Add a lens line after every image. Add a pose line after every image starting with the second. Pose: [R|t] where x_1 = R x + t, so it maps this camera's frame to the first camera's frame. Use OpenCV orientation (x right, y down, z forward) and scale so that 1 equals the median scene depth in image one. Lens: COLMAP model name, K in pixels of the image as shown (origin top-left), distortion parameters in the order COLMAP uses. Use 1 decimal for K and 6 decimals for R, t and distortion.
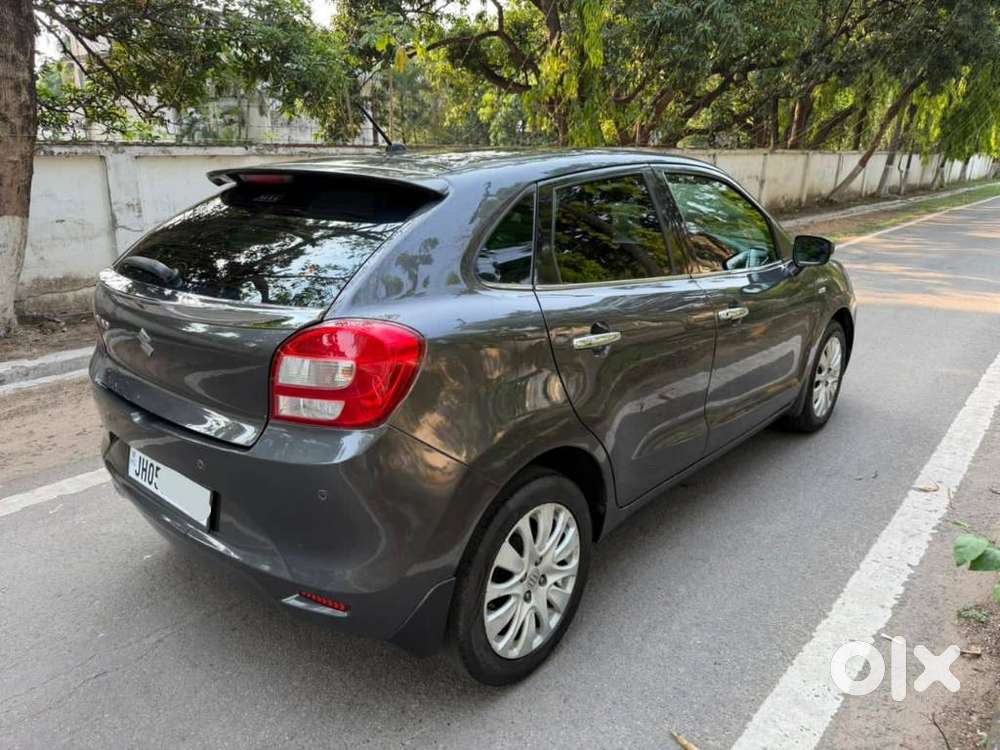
lens RADIAL K [[721.0, 0, 500.5], [0, 721.0, 372.0], [0, 0, 1]] dist [0.008411, -0.018322]
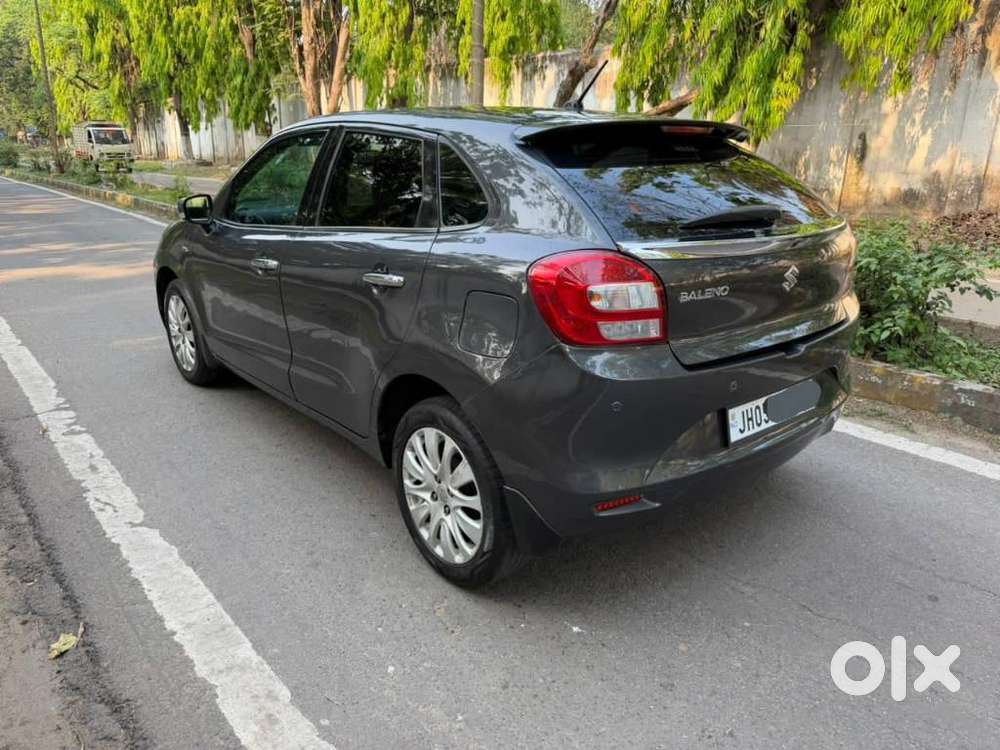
lens RADIAL K [[721.0, 0, 496.5], [0, 721.0, 374.6], [0, 0, 1]] dist [0.008411, -0.018322]
pose [[0.157738, -0.291763, 0.943394, -0.234497], [0.269806, 0.931737, 0.243046, -0.041769], [-0.949907, 0.216196, 0.225690, 0.173016]]
